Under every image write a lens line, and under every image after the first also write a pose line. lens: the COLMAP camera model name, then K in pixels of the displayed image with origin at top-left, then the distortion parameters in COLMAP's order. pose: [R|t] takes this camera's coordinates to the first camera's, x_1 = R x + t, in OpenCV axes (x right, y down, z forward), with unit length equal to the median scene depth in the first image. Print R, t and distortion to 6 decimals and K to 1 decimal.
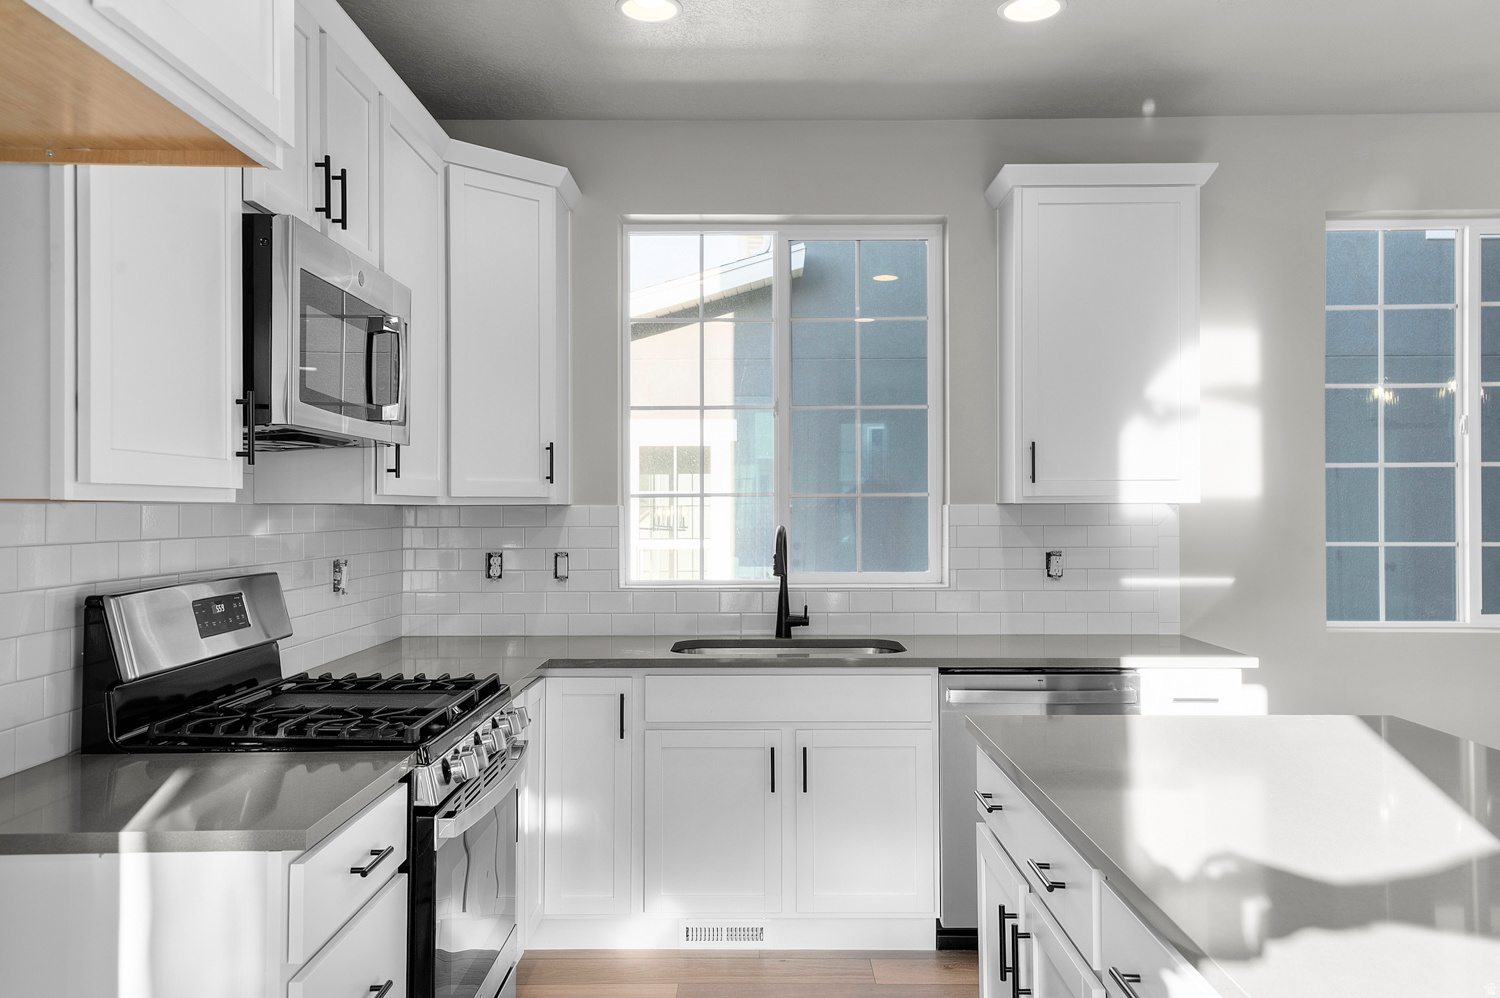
lens RADIAL K [[1153.2, 0, 749.0], [0, 1153.2, 503.2], [0, 0, 1]] dist [0.006003, 0.000434]
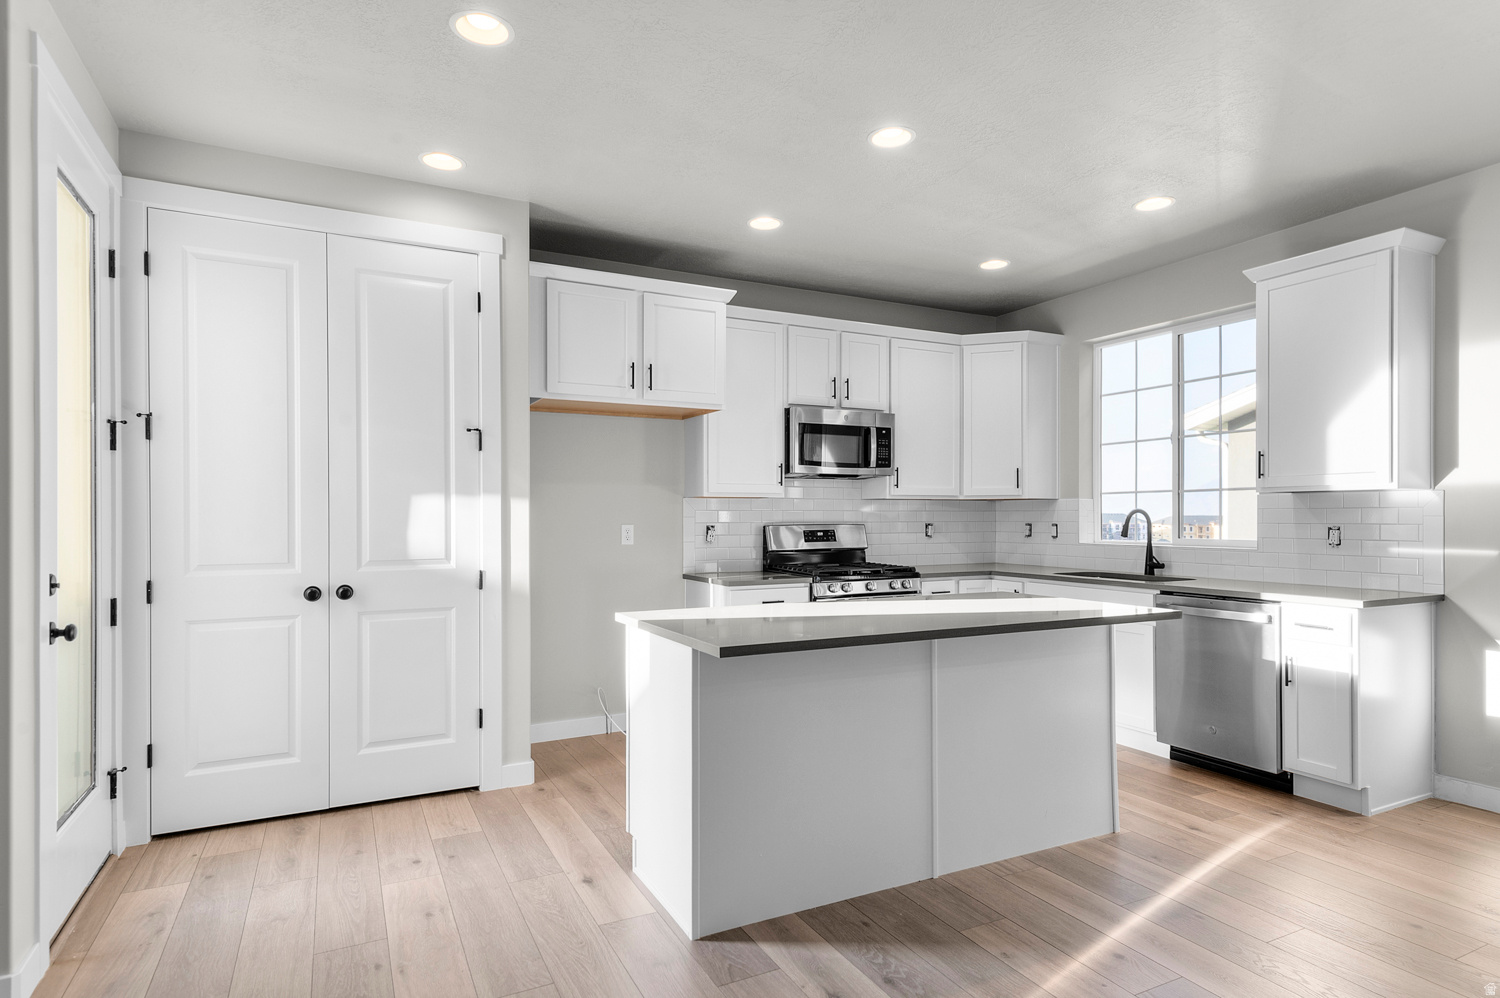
lens RADIAL K [[830.0, 0, 752.4], [0, 830.0, 509.9], [0, 0, 1]] dist [0.008164, 0.000681]
pose [[0.456171, -0.005077, -0.889878, 0.853007], [0.004234, 0.999985, -0.003535, 0.022791], [0.889882, -0.002156, 0.456186, -0.078745]]
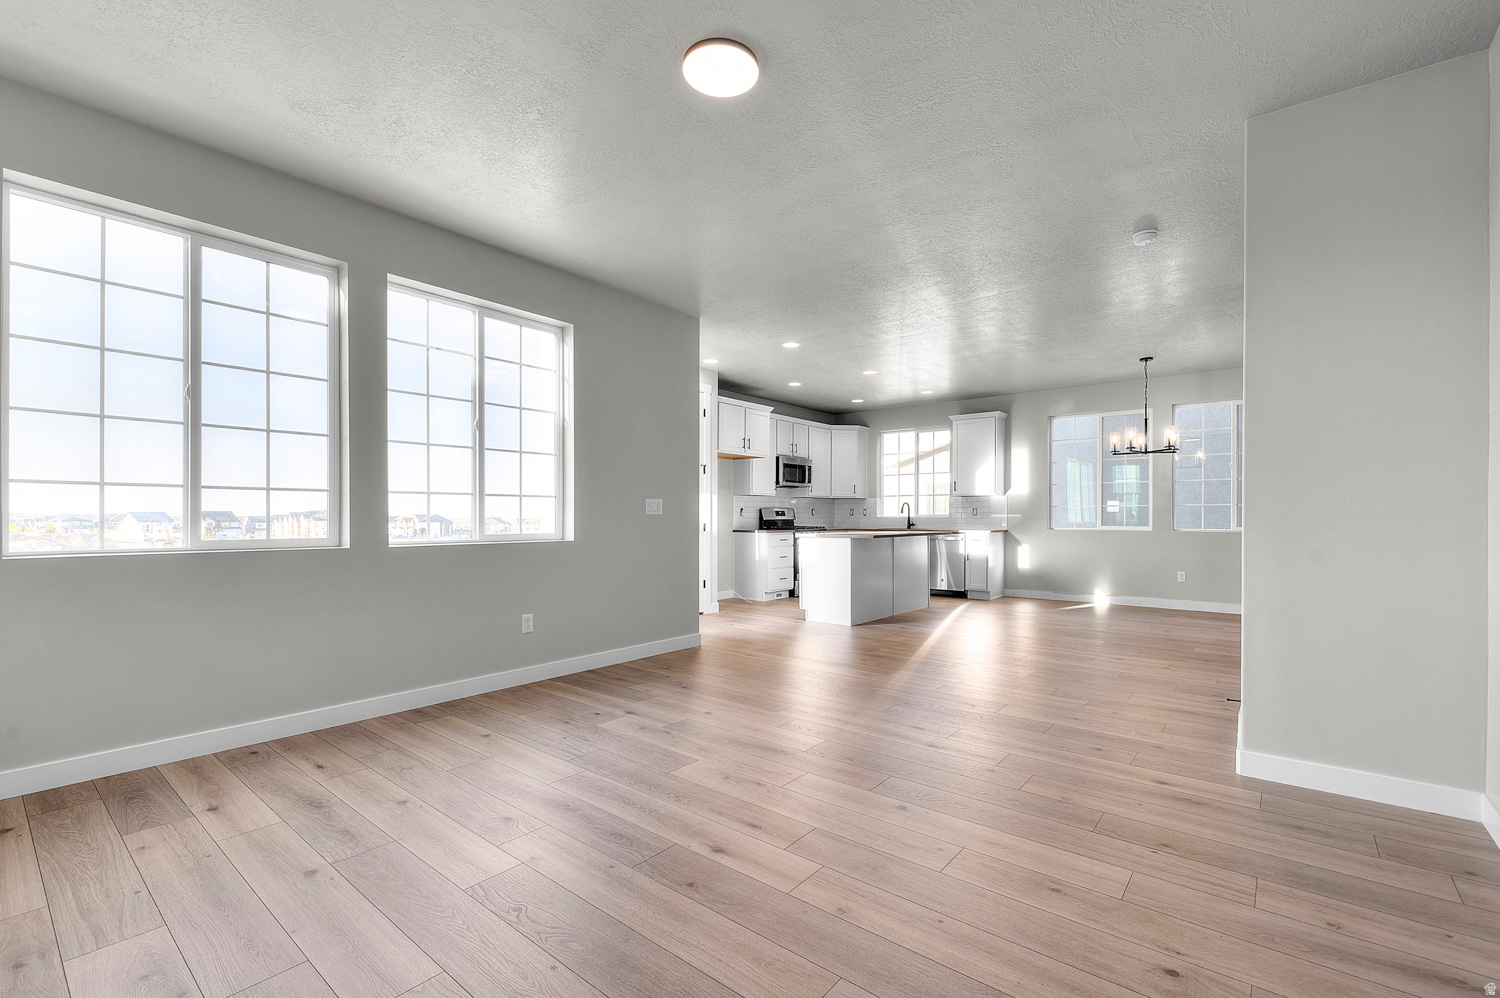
lens RADIAL K [[654.0, 0, 761.7], [0, 654.0, 518.9], [0, 0, 1]] dist [0.018077, 0.000025]
pose [[0.782085, 0.006032, -0.623142, 1.117649], [0.000071, 0.999952, 0.009769, 0.057042], [0.623172, -0.007684, 0.782047, -1.244448]]
